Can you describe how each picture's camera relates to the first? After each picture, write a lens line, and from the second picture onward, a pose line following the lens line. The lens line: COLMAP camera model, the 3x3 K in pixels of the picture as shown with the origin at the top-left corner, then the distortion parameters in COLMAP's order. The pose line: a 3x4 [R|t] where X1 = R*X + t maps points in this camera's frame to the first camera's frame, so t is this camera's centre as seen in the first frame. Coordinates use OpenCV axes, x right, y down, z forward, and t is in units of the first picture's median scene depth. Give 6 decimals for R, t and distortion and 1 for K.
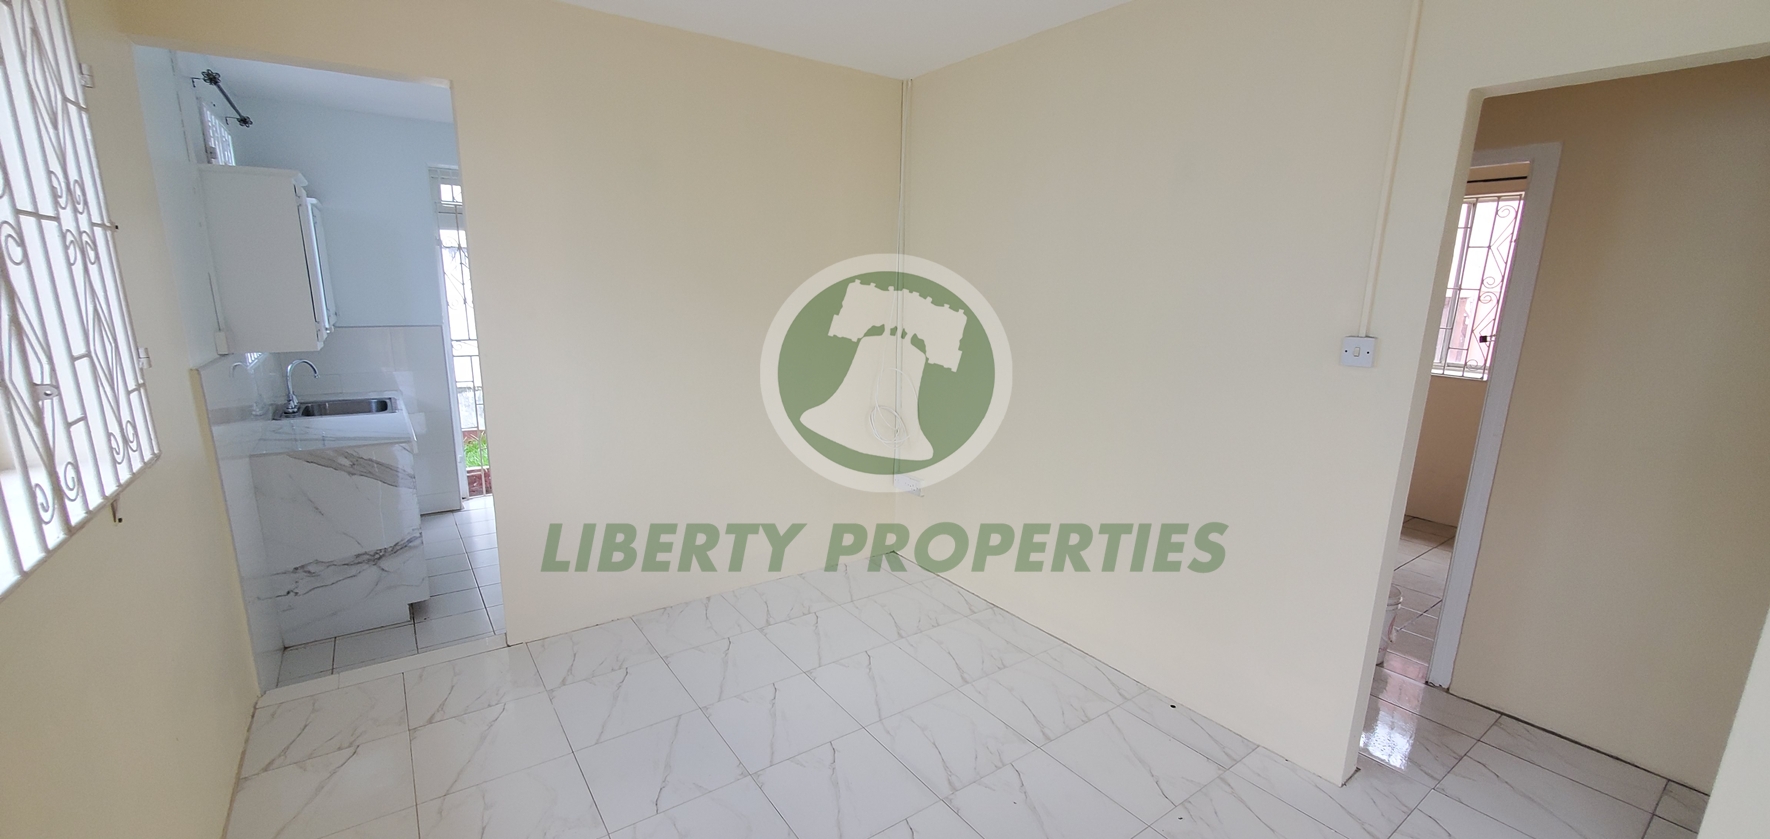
lens RADIAL K [[704.2, 0, 877.1], [0, 704.2, 437.6], [0, 0, 1]] dist [-0.015966, -0.000133]
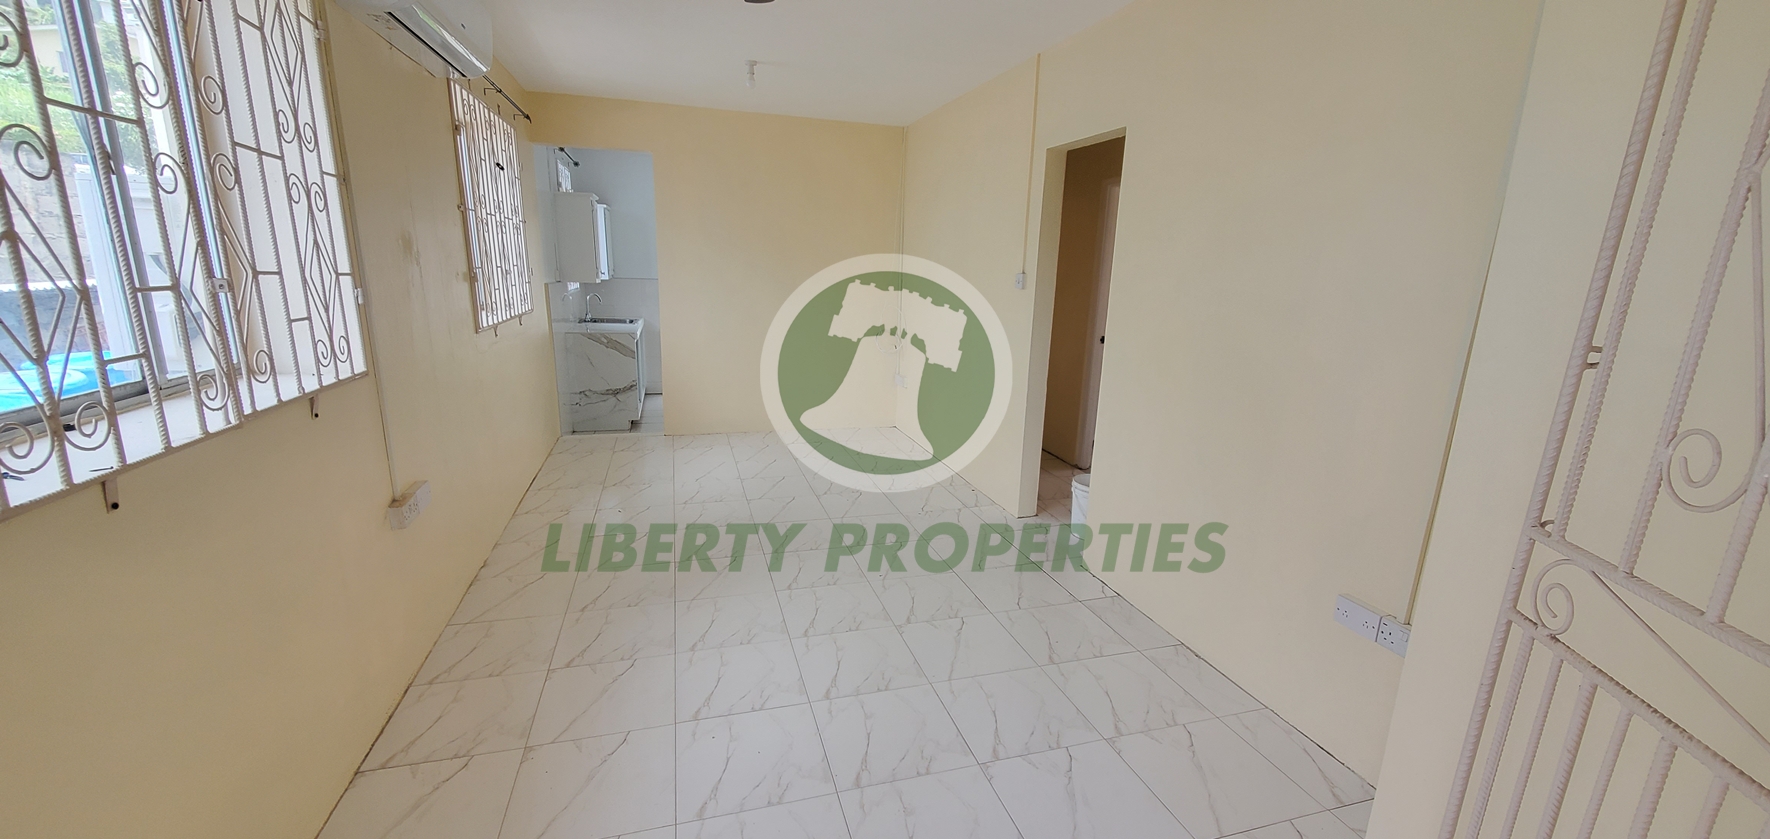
lens RADIAL K [[709.7, 0, 889.0], [0, 709.7, 438.5], [0, 0, 1]] dist [-0.000143, -0.000254]
pose [[0.945262, 0.087828, -0.314270, 0.653131], [-0.083578, 0.996135, 0.026998, 0.189338], [0.315426, 0.000746, 0.948950, -0.652744]]
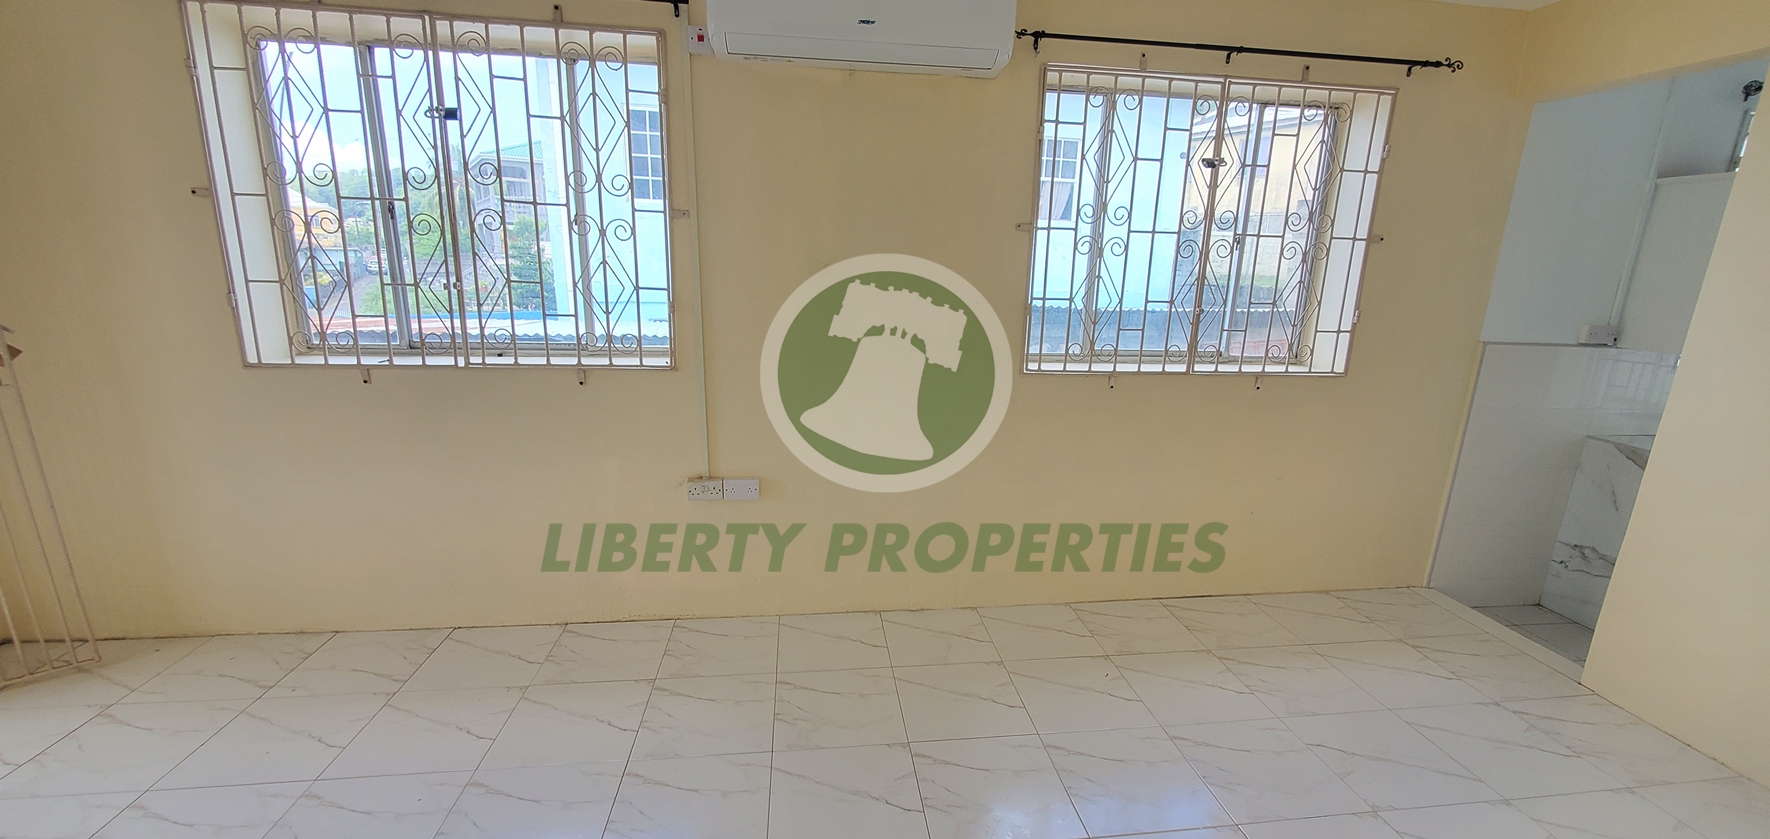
lens RADIAL K [[716.0, 0, 880.8], [0, 716.0, 417.8], [0, 0, 1]] dist [0.000233, -0.000081]
pose [[-0.467866, 0.168940, -0.867502, 0.597703], [-0.231361, 0.923919, 0.304706, -0.084156], [0.852979, 0.343268, -0.393184, 0.444037]]
